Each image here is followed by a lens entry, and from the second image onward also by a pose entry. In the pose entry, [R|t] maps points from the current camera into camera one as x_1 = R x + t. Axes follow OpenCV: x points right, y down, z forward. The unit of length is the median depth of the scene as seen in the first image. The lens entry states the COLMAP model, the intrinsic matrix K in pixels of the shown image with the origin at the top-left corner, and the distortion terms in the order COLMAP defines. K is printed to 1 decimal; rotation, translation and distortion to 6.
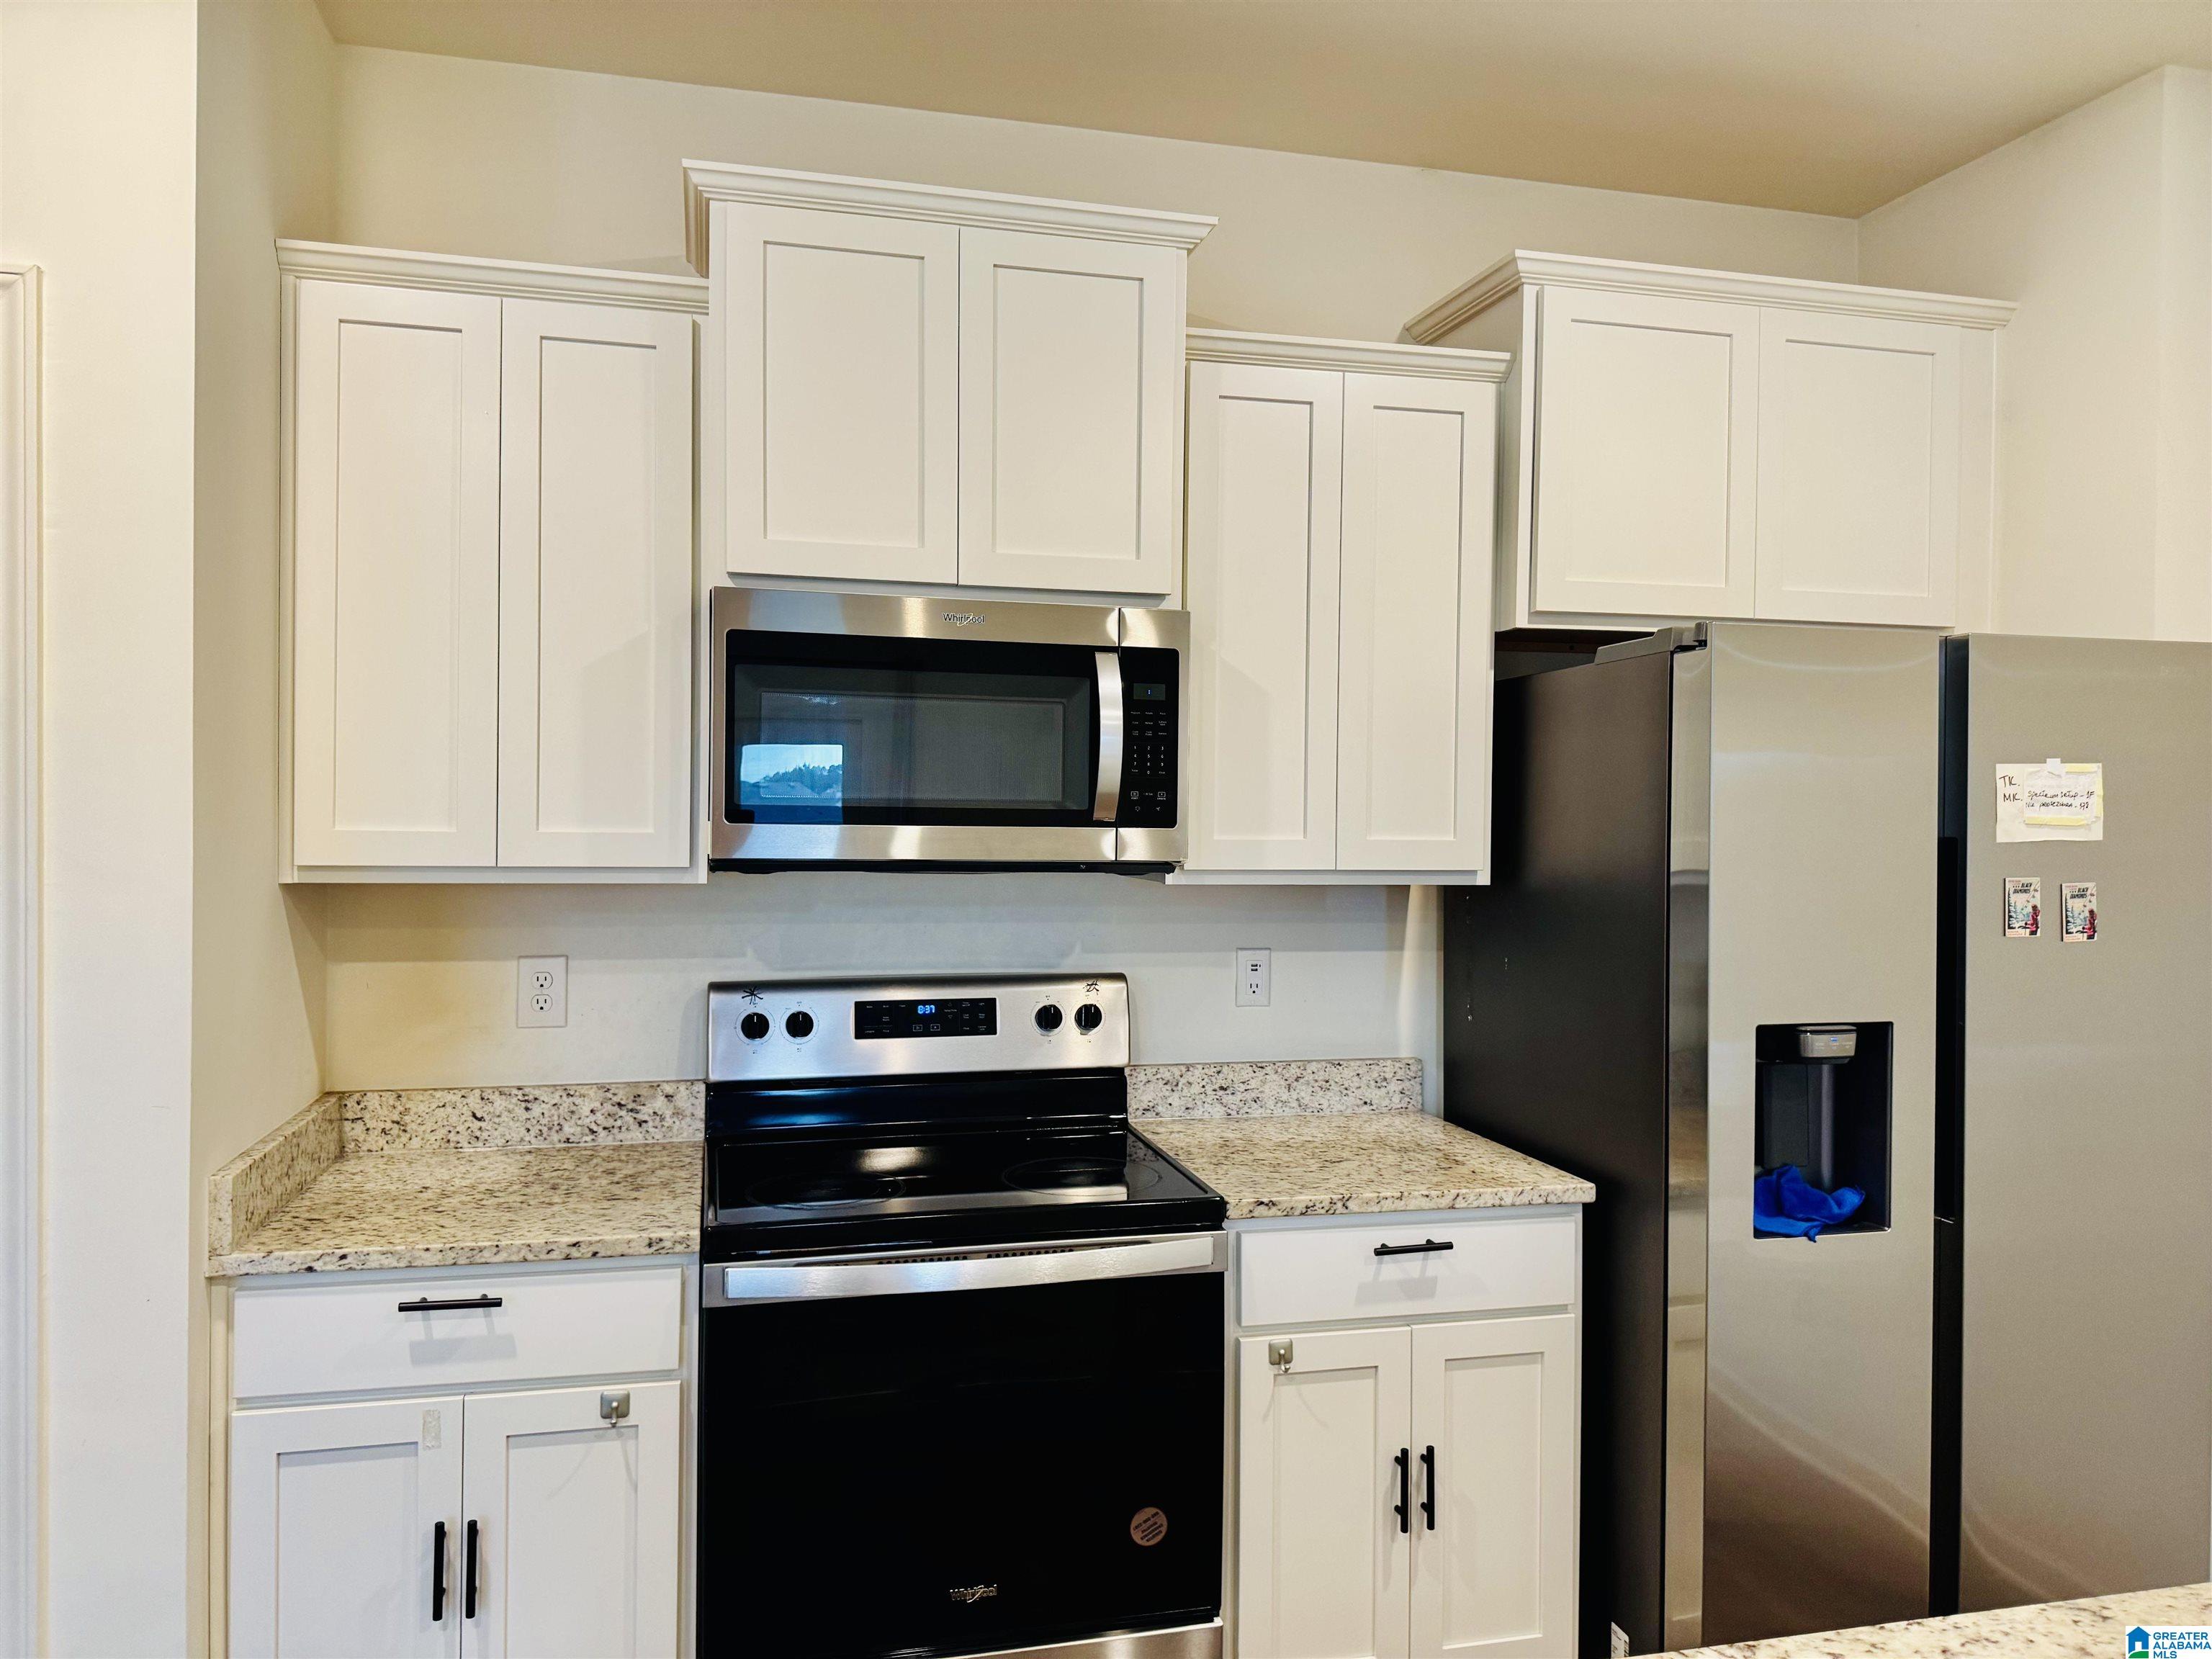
lens RADIAL K [[1564.6, 0, 1095.6], [0, 1564.6, 813.8], [0, 0, 1]] dist [0.027899, -0.031416]
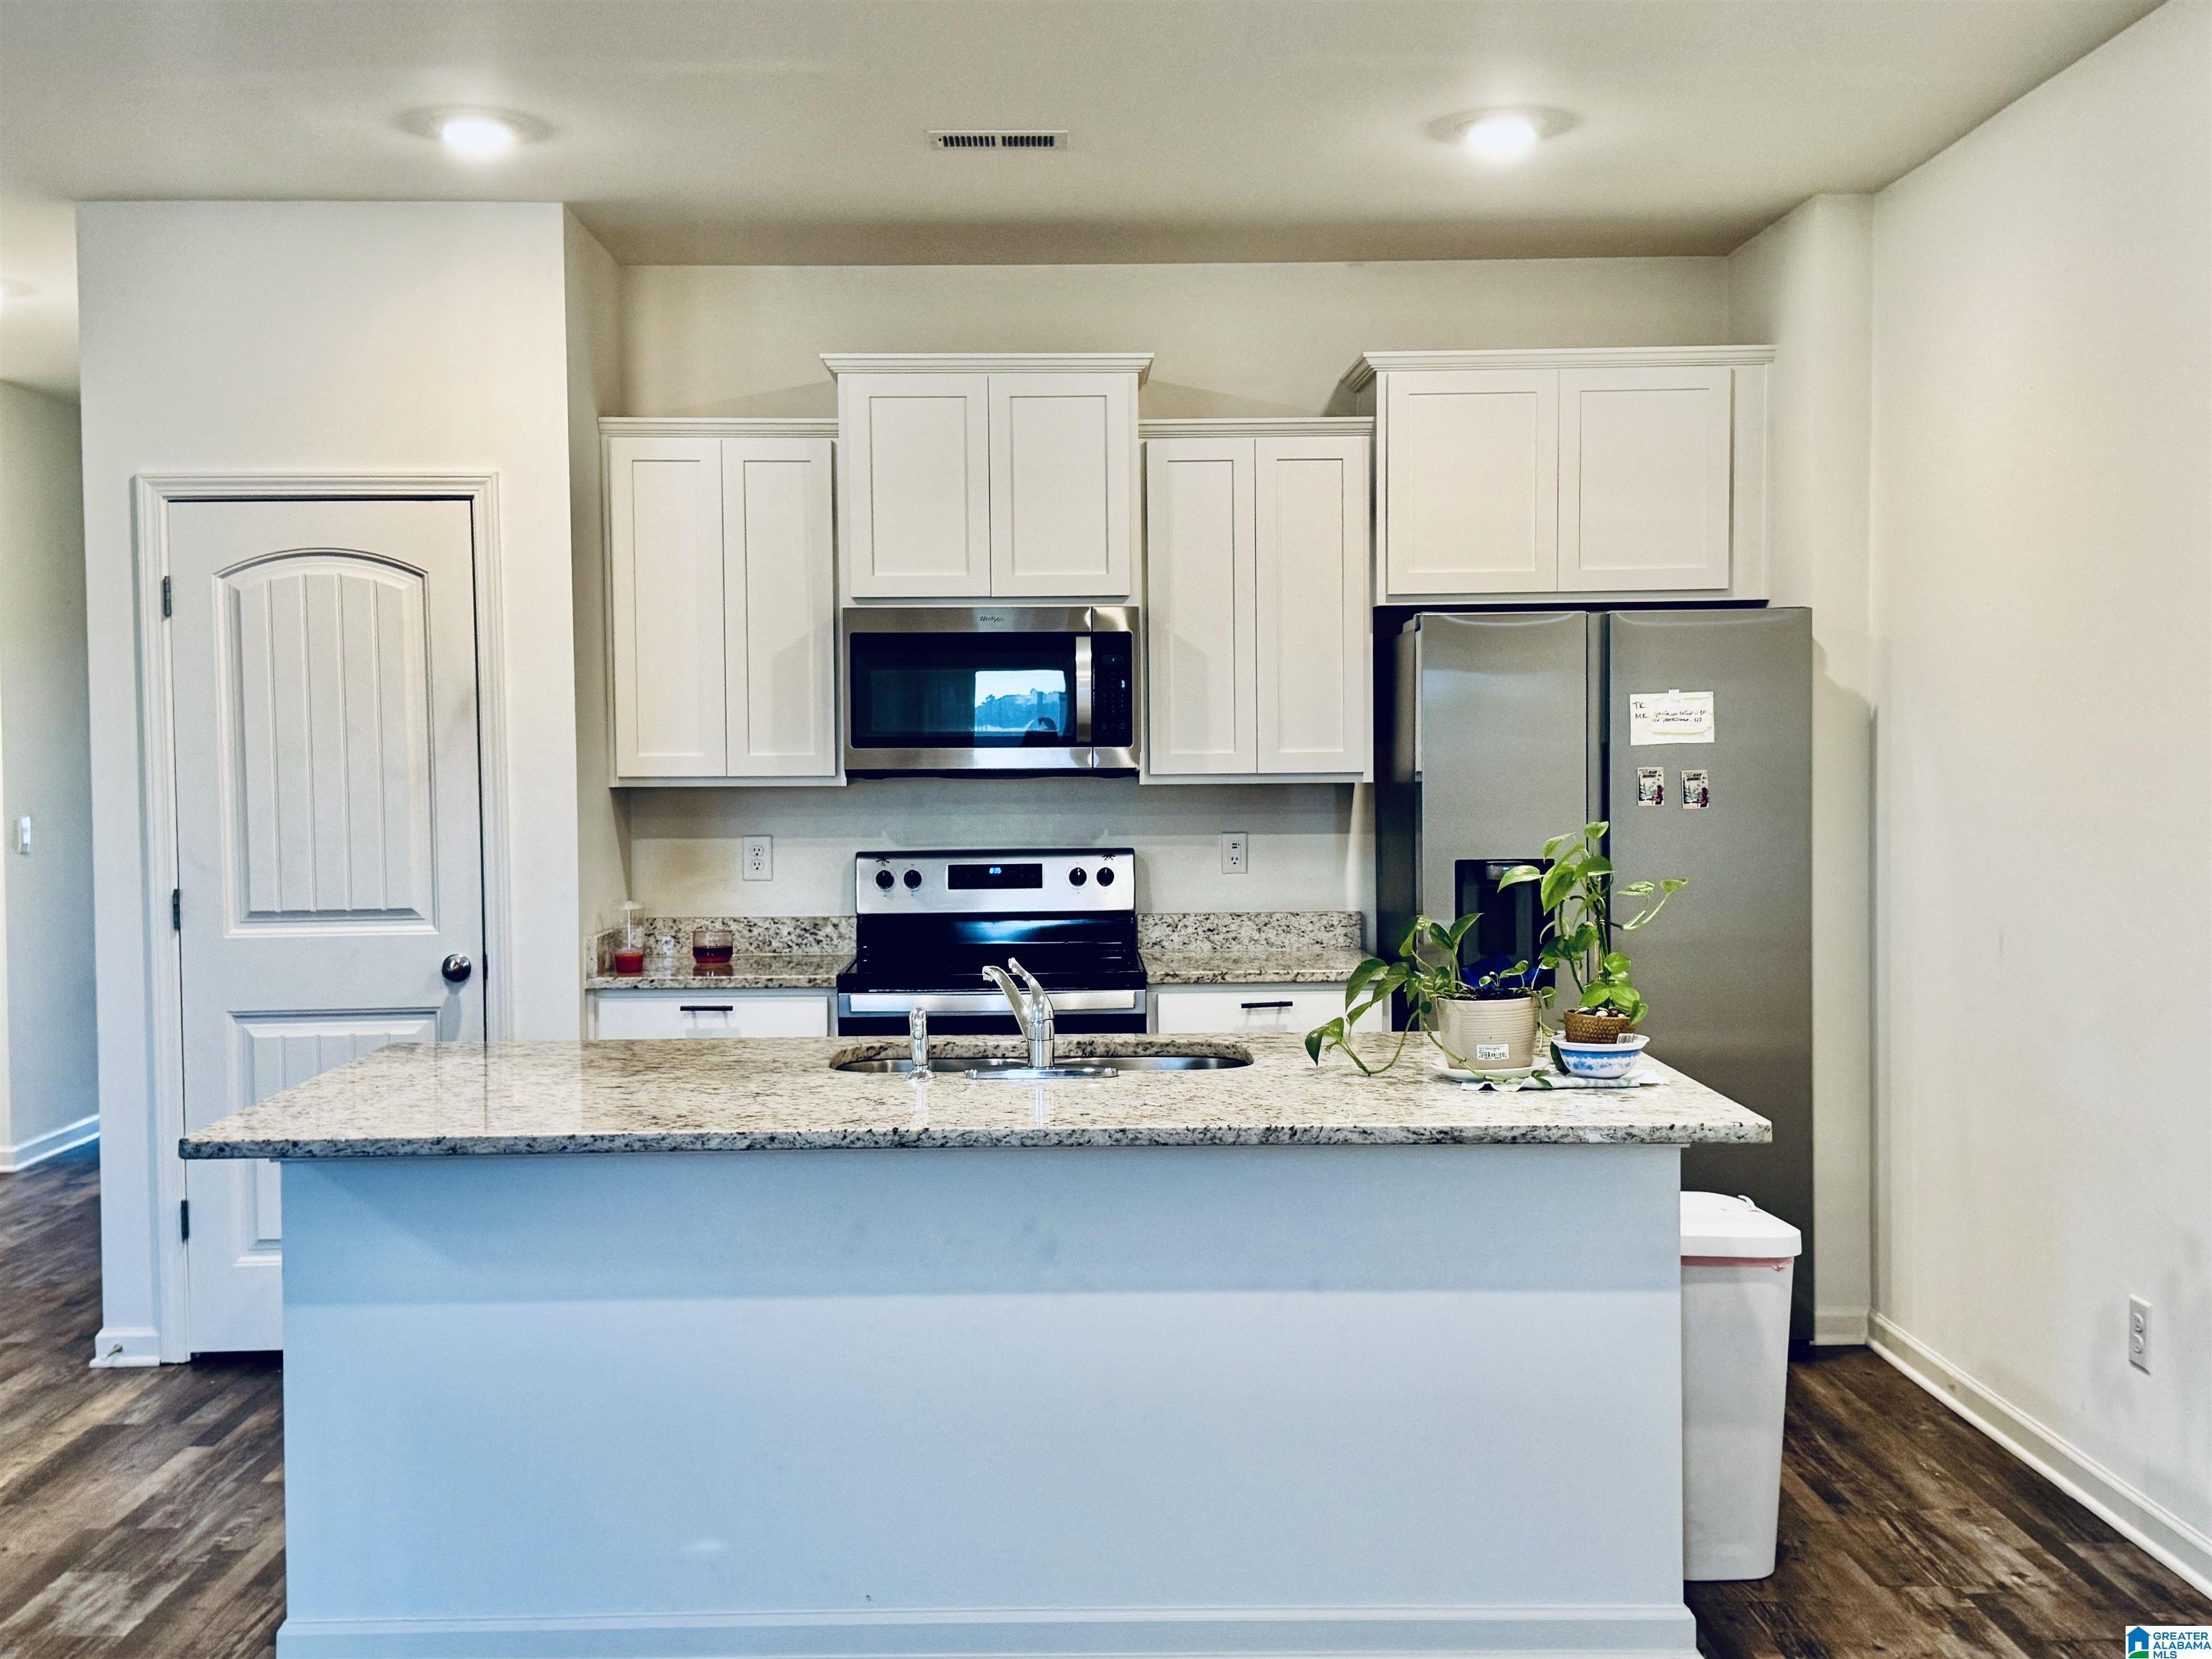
lens RADIAL K [[2349.2, 0, 1094.7], [0, 2349.2, 830.9], [0, 0, 1]] dist [0.078653, 0.000000]
pose [[0.974924, -0.011339, -0.222250, 0.531233], [0.018672, 0.999347, 0.030922, 0.019391], [0.221754, -0.034296, 0.974499, -1.293524]]
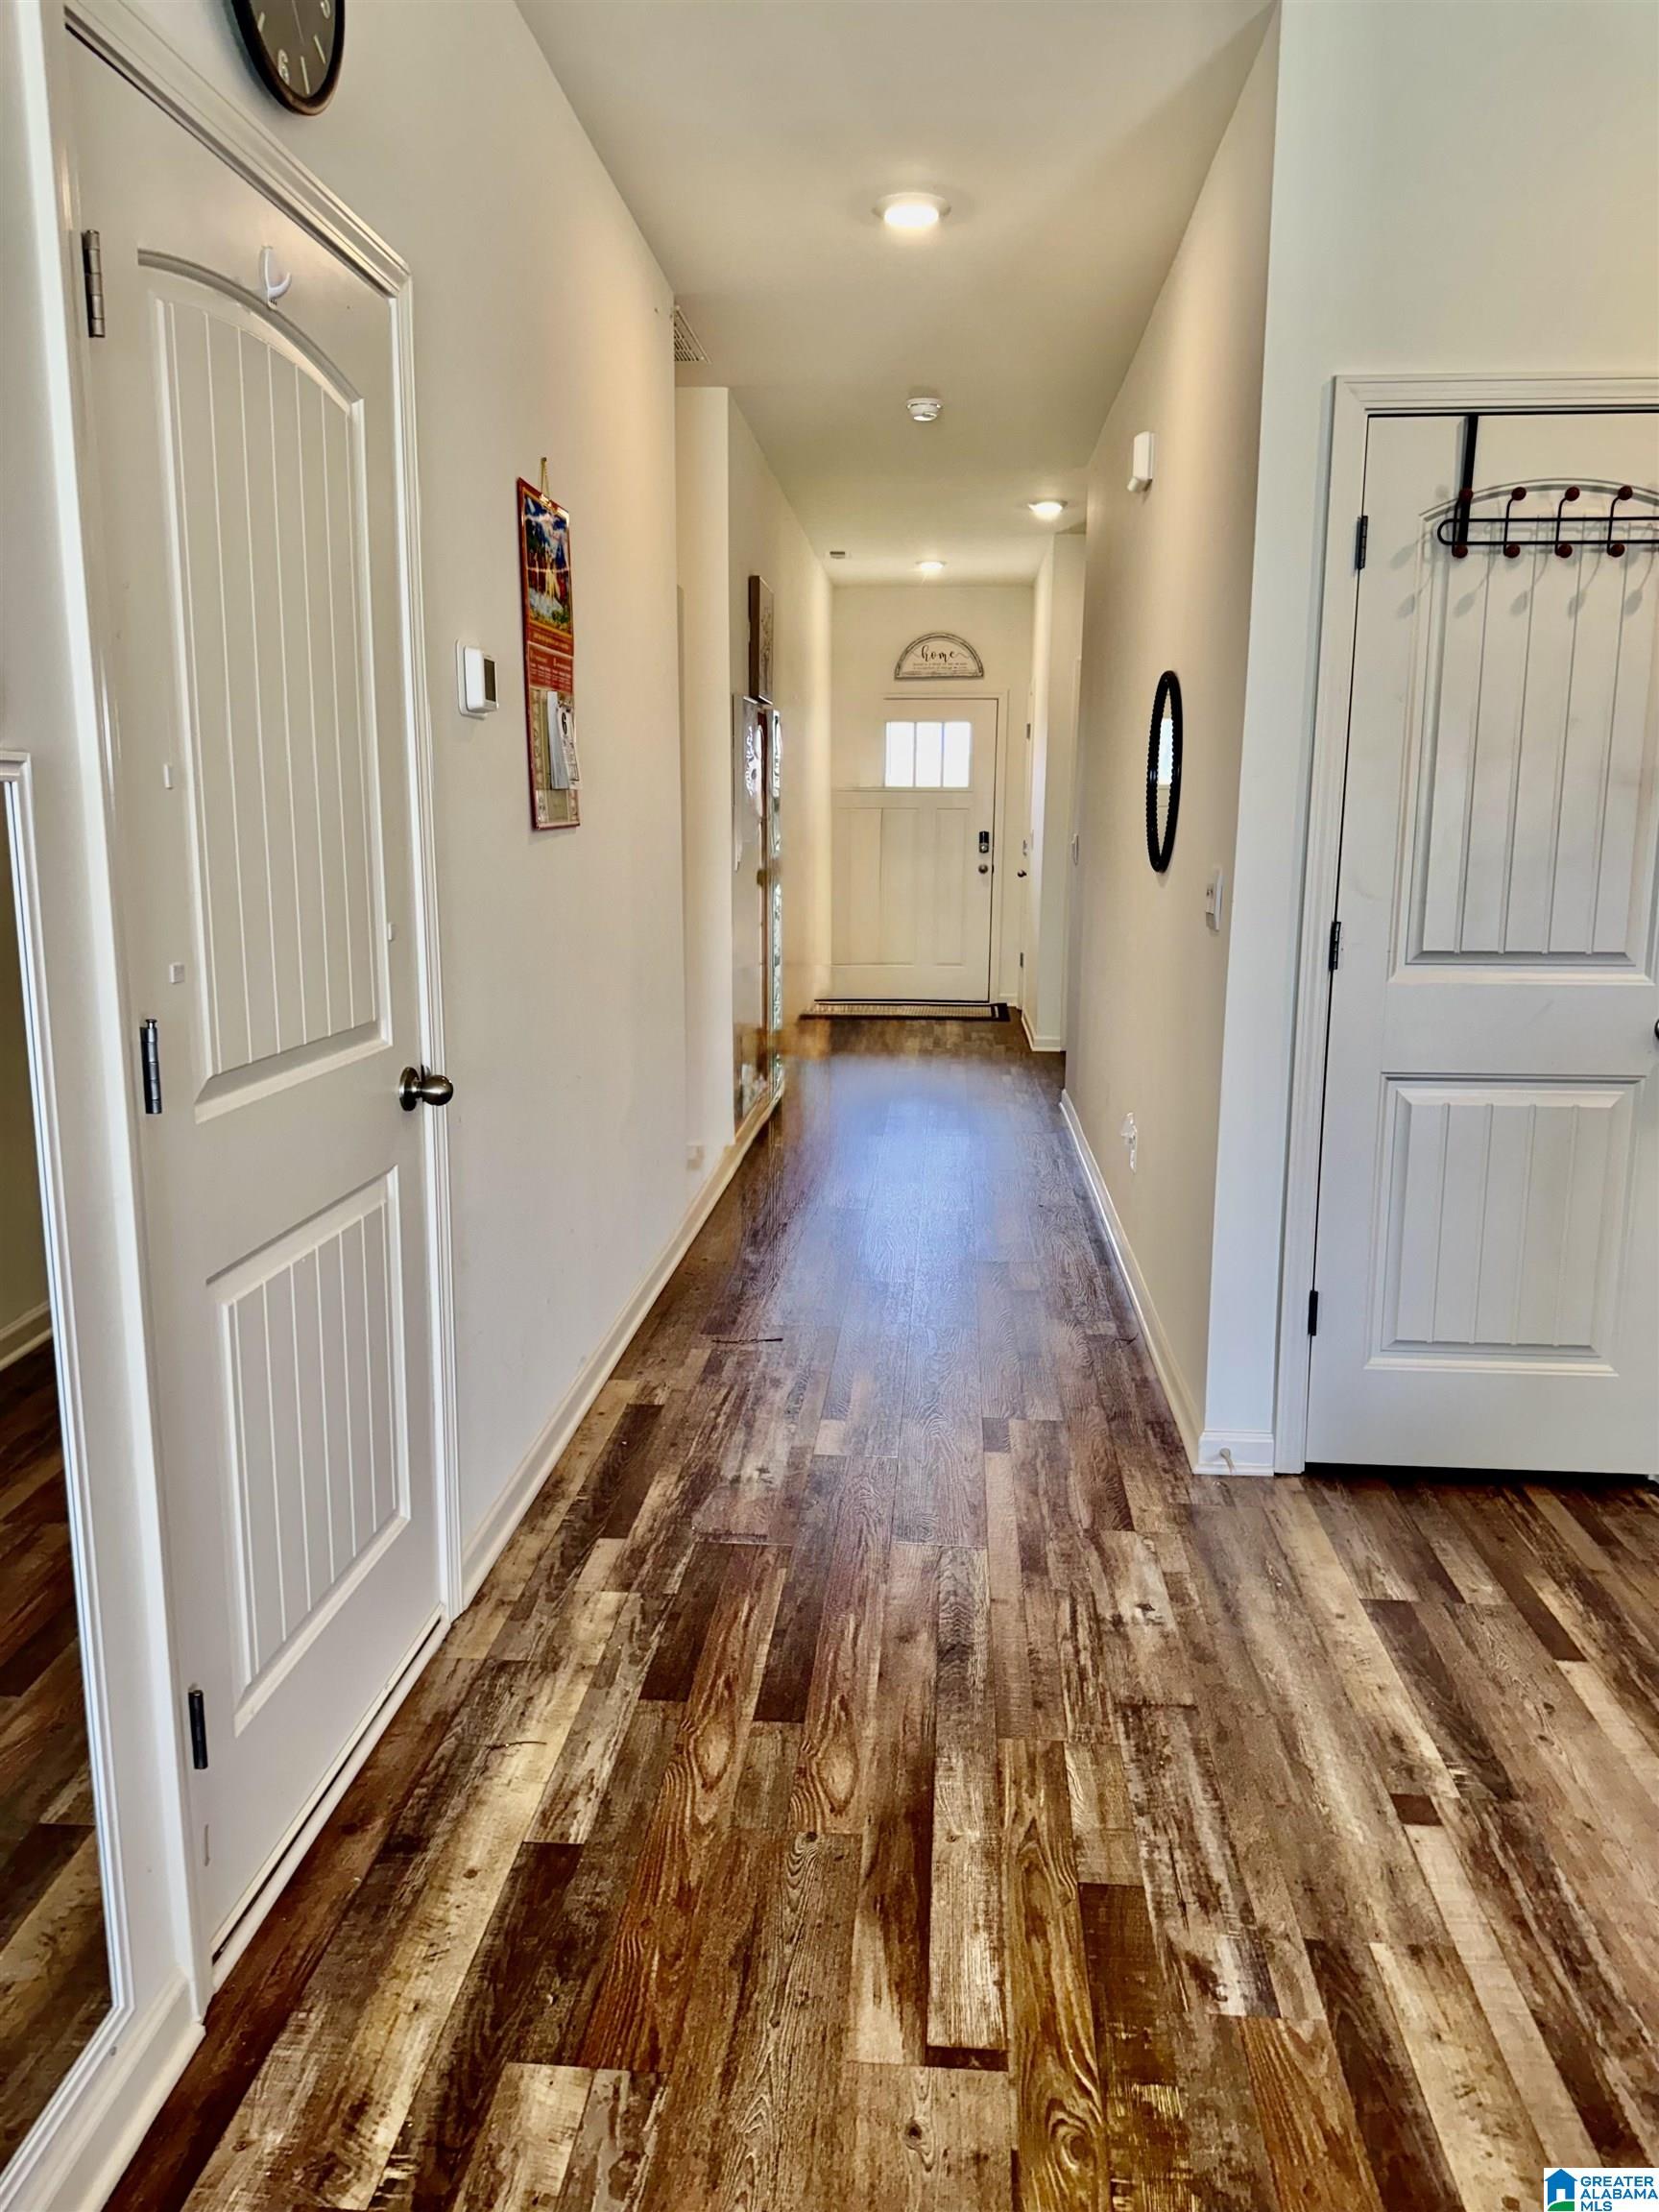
lens RADIAL K [[1564.6, 0, 841.1], [0, 1564.6, 1079.4], [0, 0, 1]] dist [0.027899, -0.031416]
pose [[0.952086, 0.050713, -0.301595, -0.780694], [0.000620, 0.985834, 0.167723, 0.045217], [0.305828, -0.159874, 0.938568, -0.574763]]
